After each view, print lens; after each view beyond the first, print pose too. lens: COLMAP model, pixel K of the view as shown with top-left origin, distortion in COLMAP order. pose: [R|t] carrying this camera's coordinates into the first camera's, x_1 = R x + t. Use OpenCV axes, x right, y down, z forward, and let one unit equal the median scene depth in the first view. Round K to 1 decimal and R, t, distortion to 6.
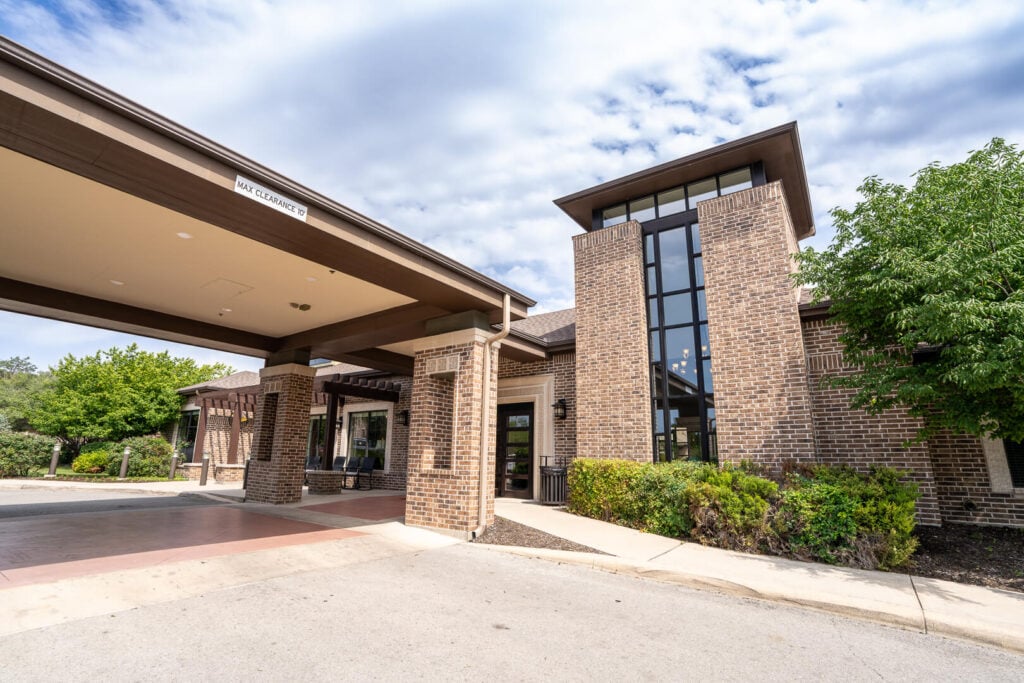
lens RADIAL K [[478.8, 0, 510.4], [0, 478.8, 341.6], [0, 0, 1]] dist [-0.045342, 0.000864]
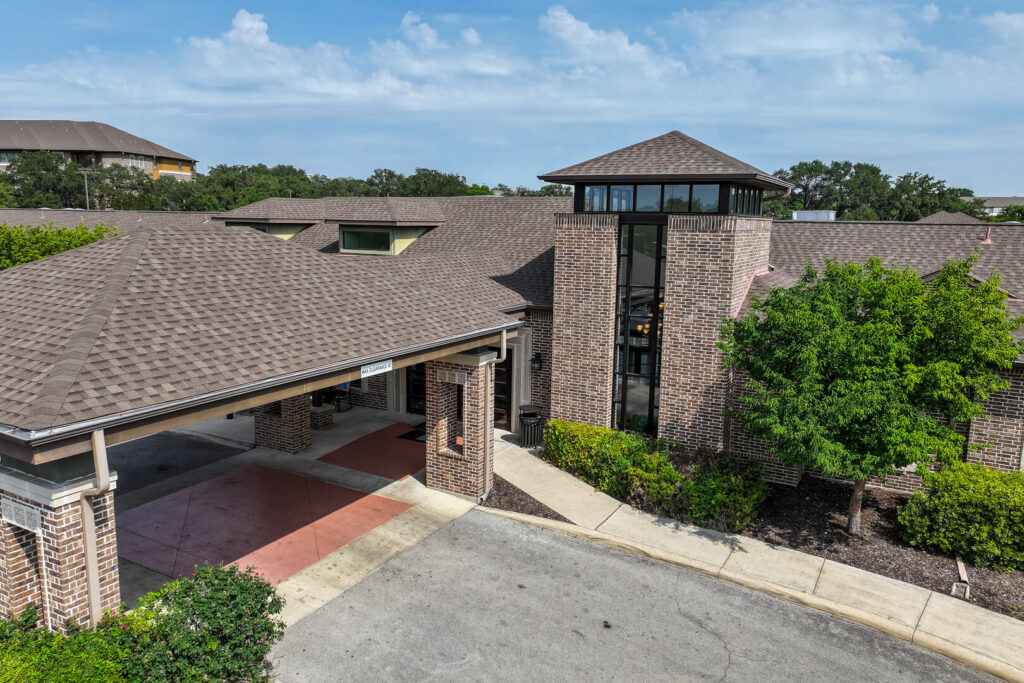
lens RADIAL K [[694.6, 0, 514.4], [0, 694.6, 340.7], [0, 0, 1]] dist [0.005752, -0.000752]
pose [[0.994413, -0.019101, 0.103814, -0.169396], [-0.023024, 0.920563, 0.389915, -0.782381], [-0.103015, -0.390127, 0.914980, -0.688634]]
